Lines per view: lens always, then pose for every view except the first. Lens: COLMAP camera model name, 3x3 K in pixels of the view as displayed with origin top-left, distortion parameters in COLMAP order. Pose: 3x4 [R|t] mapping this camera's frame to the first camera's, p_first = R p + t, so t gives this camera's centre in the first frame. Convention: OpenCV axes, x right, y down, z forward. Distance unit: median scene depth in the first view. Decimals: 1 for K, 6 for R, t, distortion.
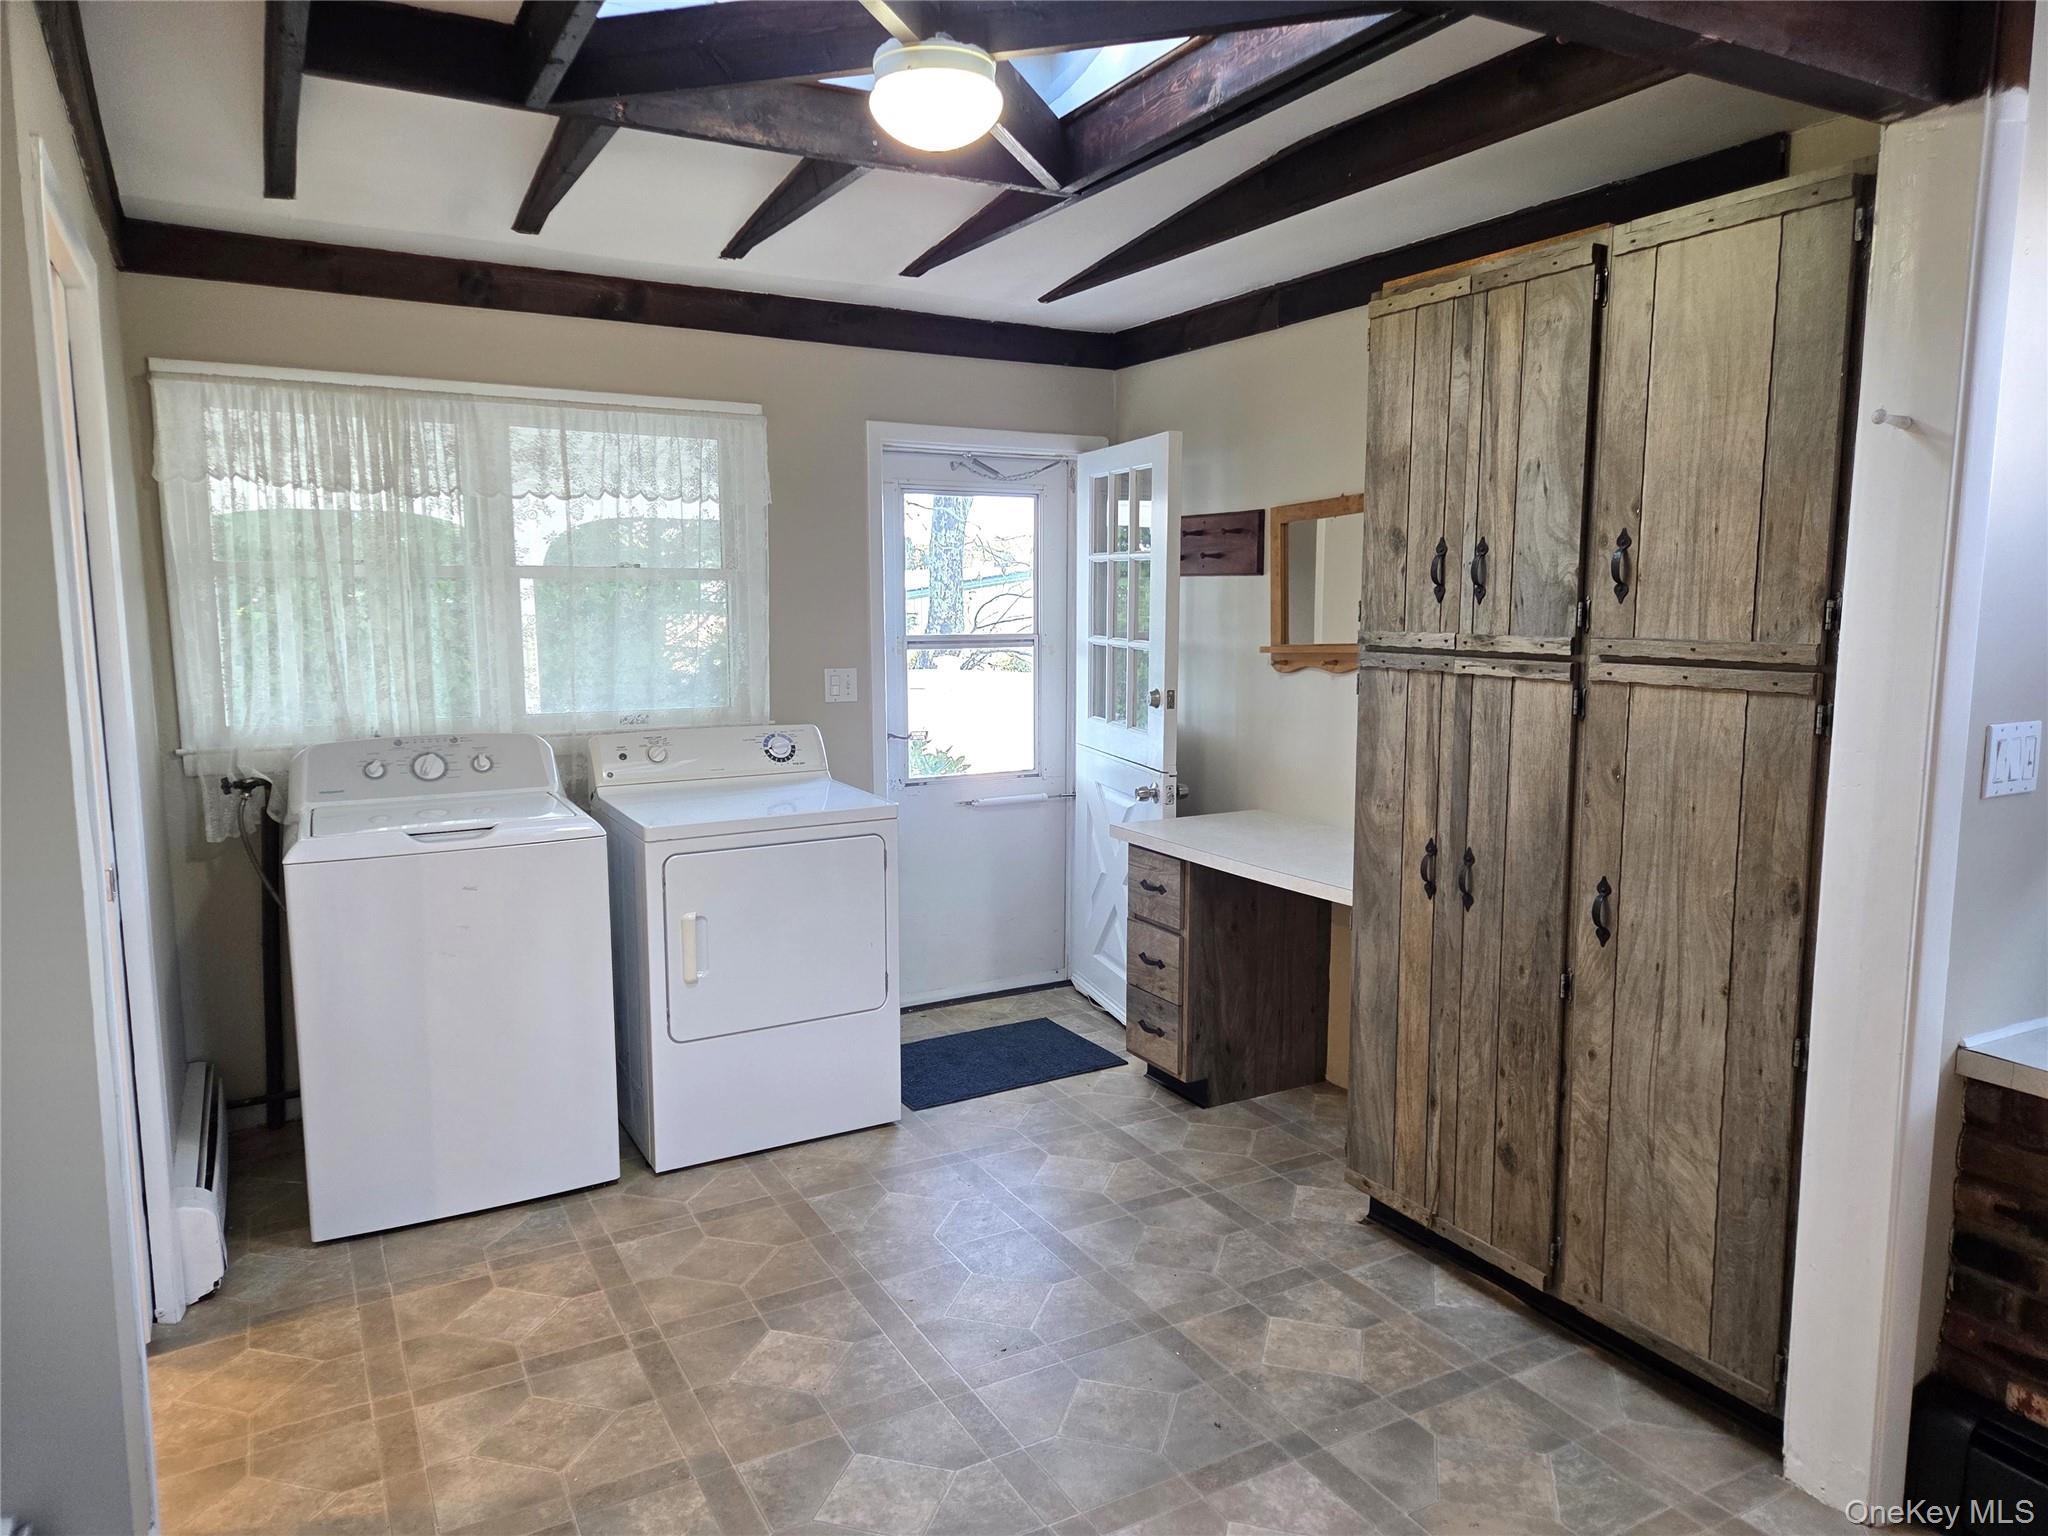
lens RADIAL K [[1362.0, 0, 1023.0], [0, 1362.0, 761.7], [0, 0, 1]] dist [0.073962, -0.061052]
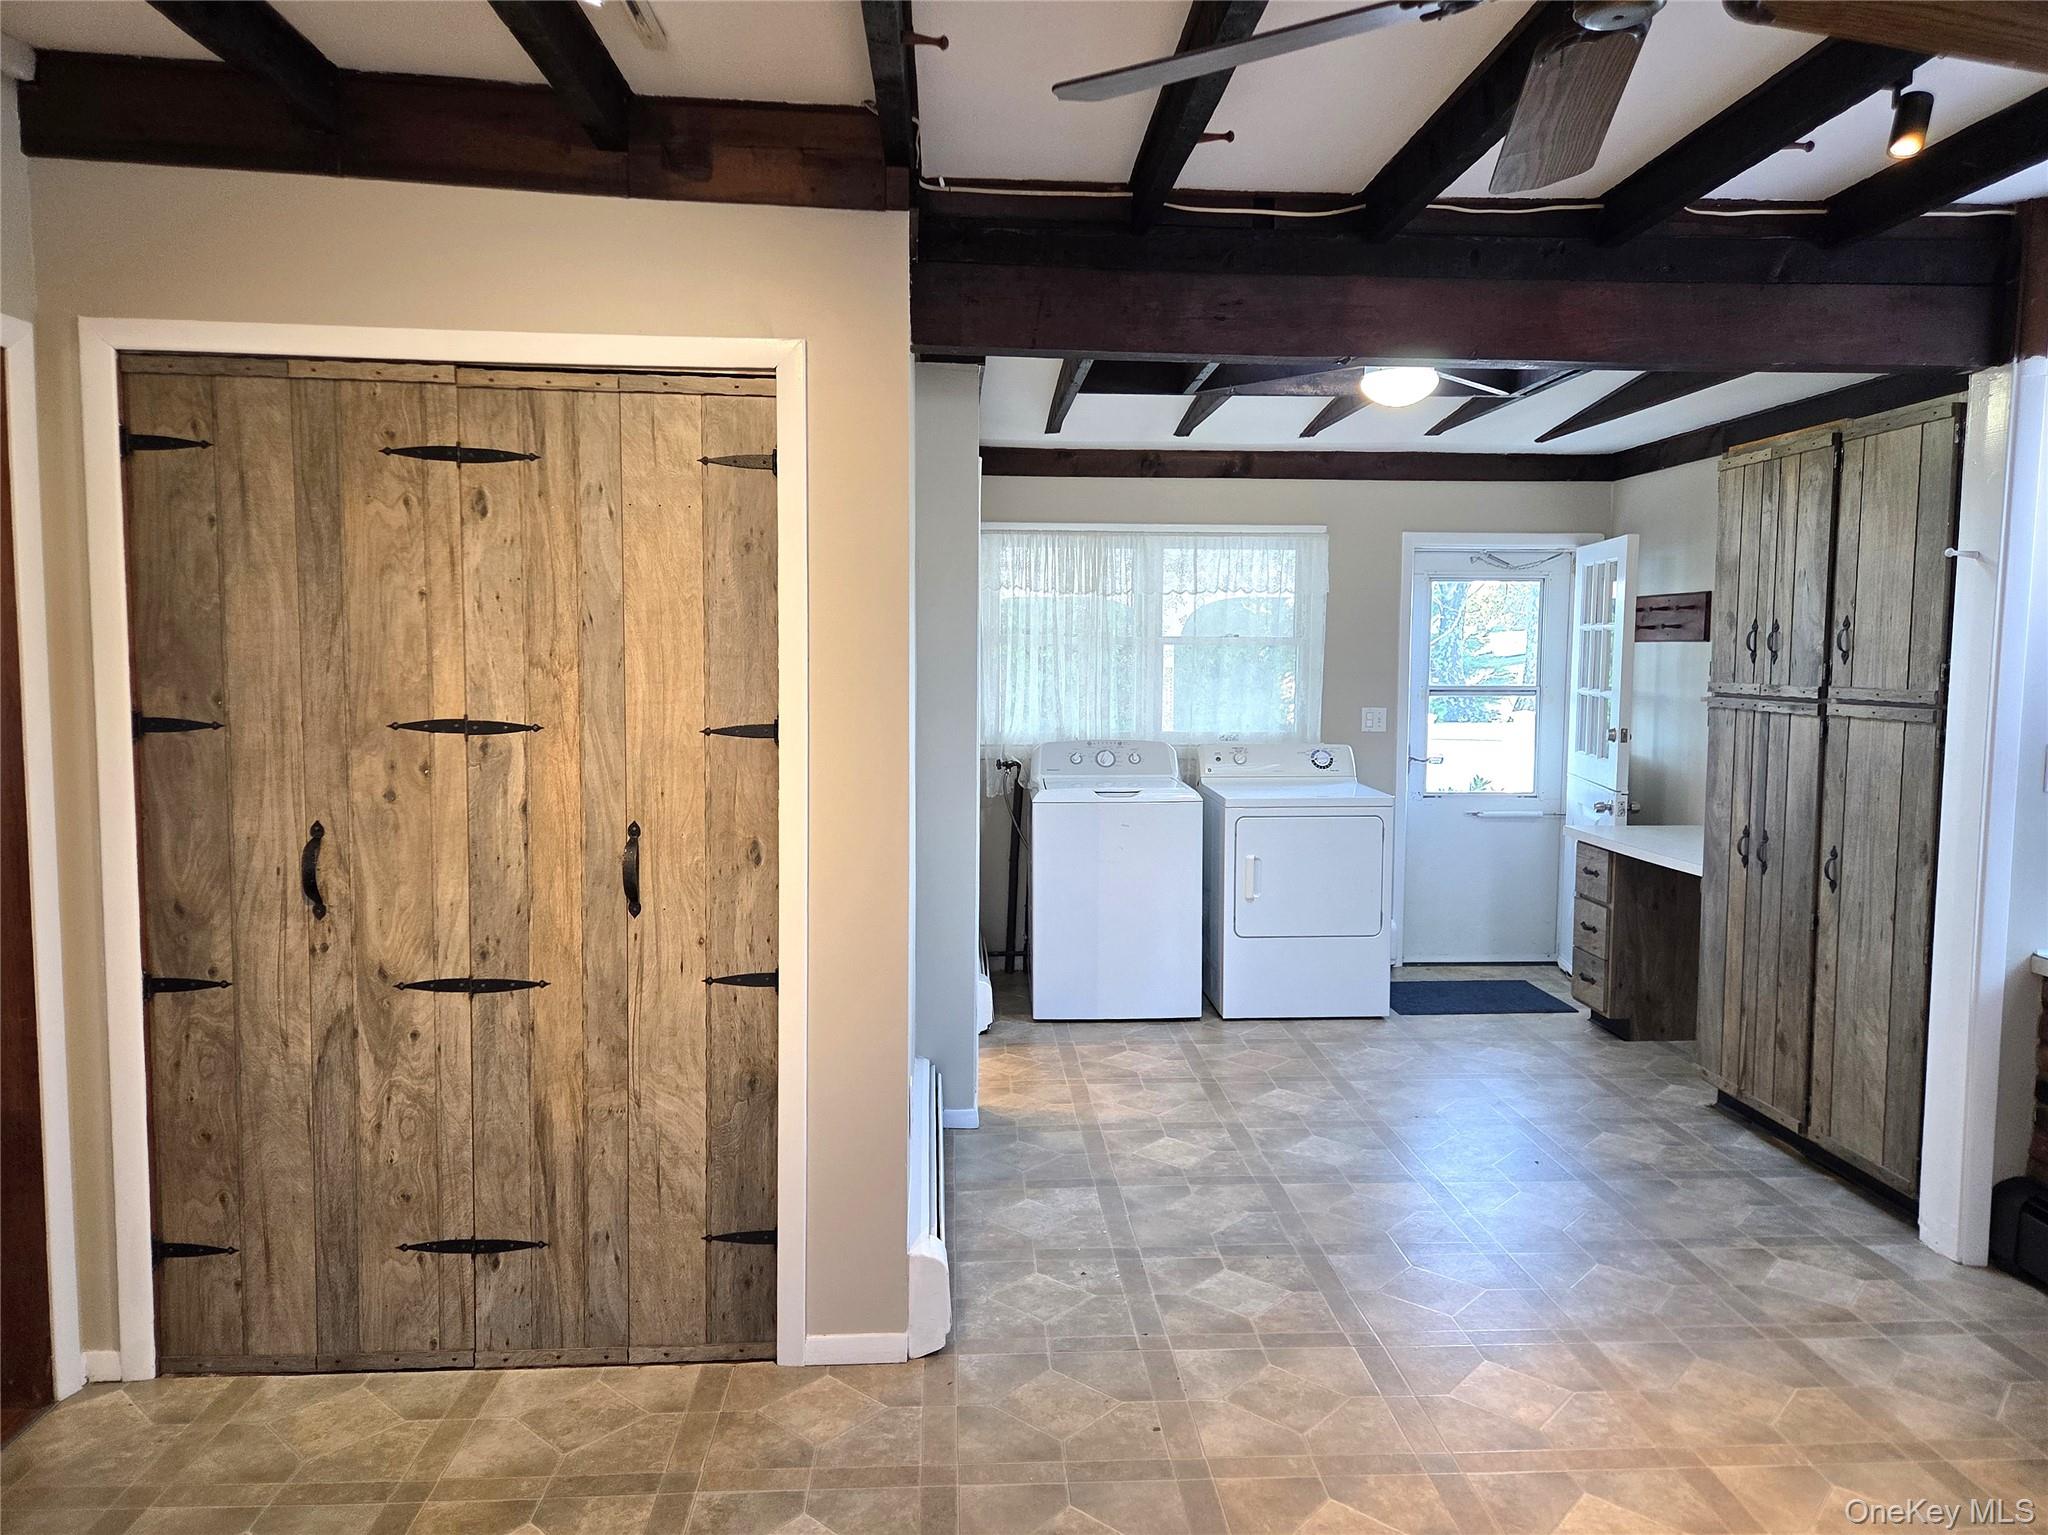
lens RADIAL K [[1362.0, 0, 1037.2], [0, 1362.0, 776.0], [0, 0, 1]] dist [0.073962, -0.061052]
pose [[0.903353, 0.045408, -0.426488, 0.192114], [-0.059365, 0.998046, -0.019479, 0.061109], [0.424770, 0.042915, 0.904284, -0.509970]]
